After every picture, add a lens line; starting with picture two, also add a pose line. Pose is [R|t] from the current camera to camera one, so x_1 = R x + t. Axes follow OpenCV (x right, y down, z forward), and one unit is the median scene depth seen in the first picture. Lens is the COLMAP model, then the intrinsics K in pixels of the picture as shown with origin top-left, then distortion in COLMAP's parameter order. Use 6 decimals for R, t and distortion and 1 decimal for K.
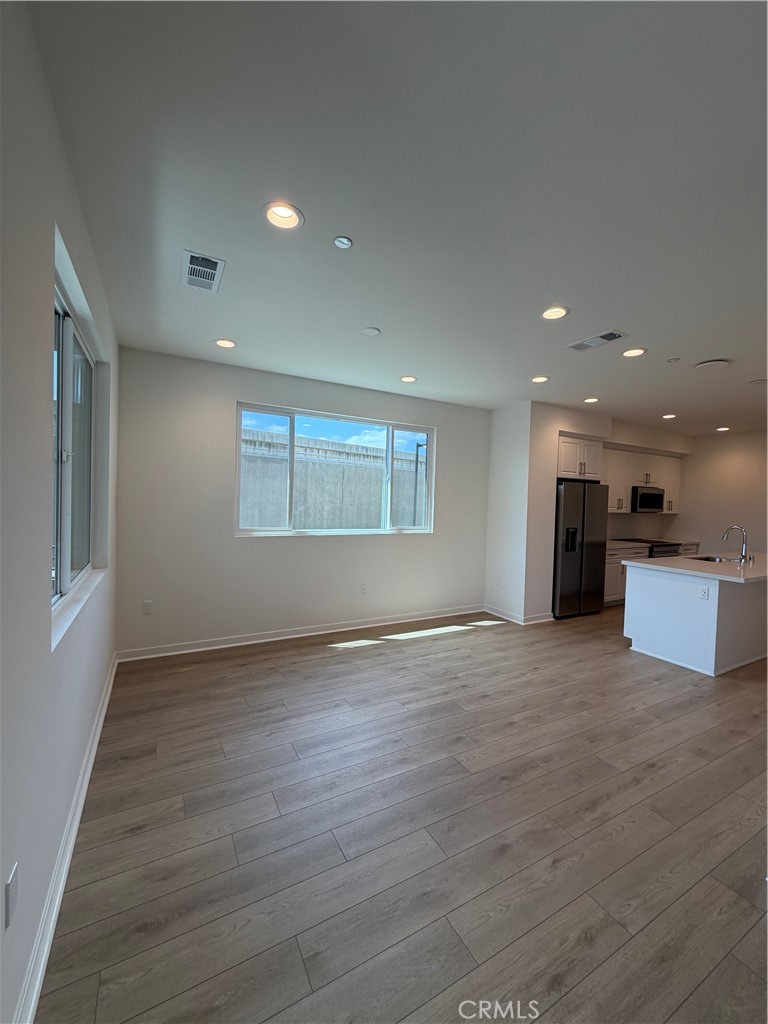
lens RADIAL K [[412.9, 0, 379.6], [0, 412.9, 508.4], [0, 0, 1]] dist [-0.002247, 0.000656]
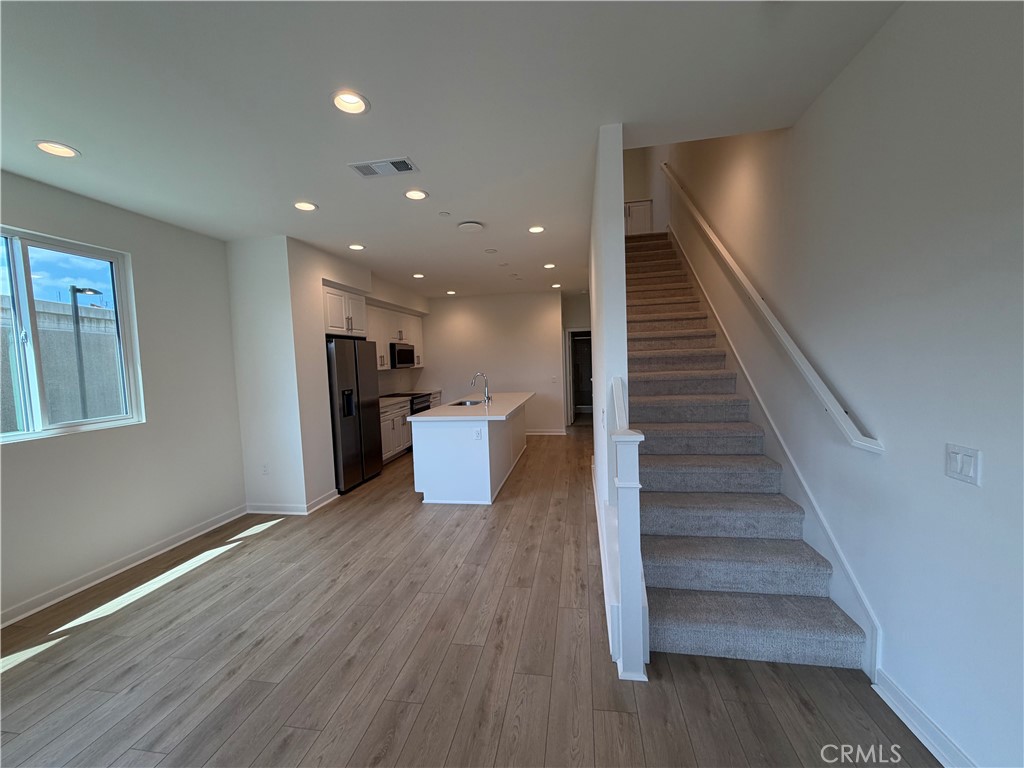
lens RADIAL K [[412.9, 0, 512.1], [0, 412.9, 384.5], [0, 0, 1]] dist [-0.002247, 0.000656]
pose [[0.615333, -0.100819, 0.781793, -0.017953], [0.074627, 0.994783, 0.069548, 0.000043], [-0.784727, 0.015547, 0.619647, 0.213543]]
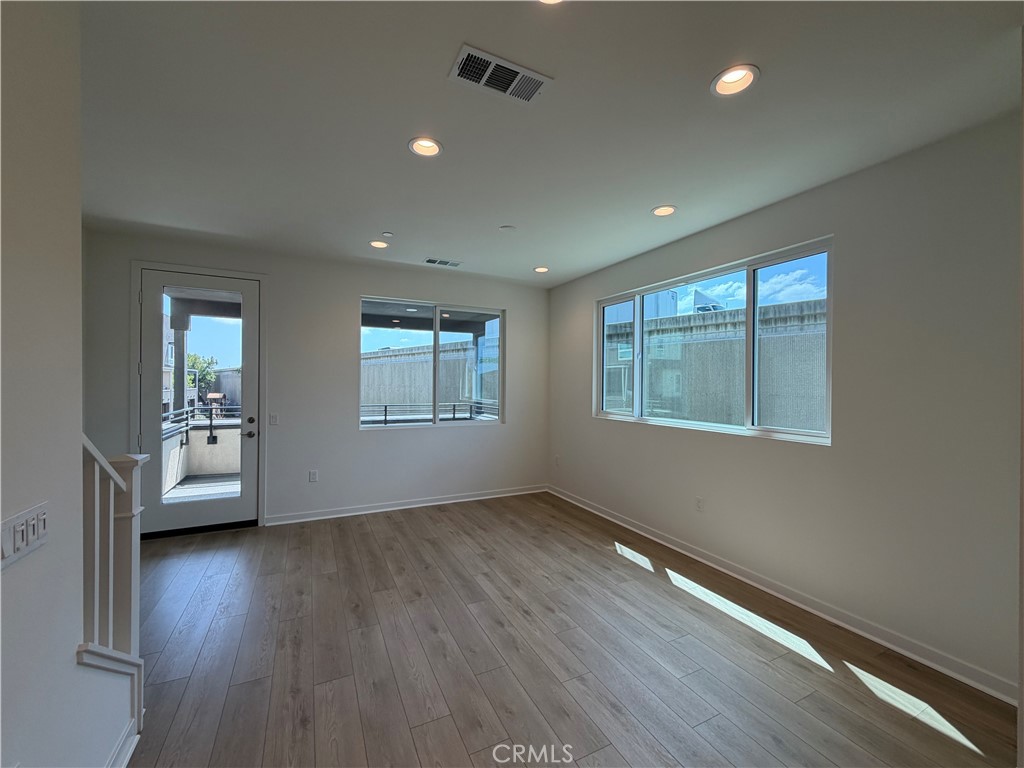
lens RADIAL K [[412.9, 0, 511.7], [0, 412.9, 383.5], [0, 0, 1]] dist [-0.002247, 0.000656]
pose [[-0.042604, -0.029233, -0.998664, 0.823016], [-0.036033, 0.998966, -0.027705, 0.015477], [0.998442, 0.034805, -0.043613, 0.813513]]
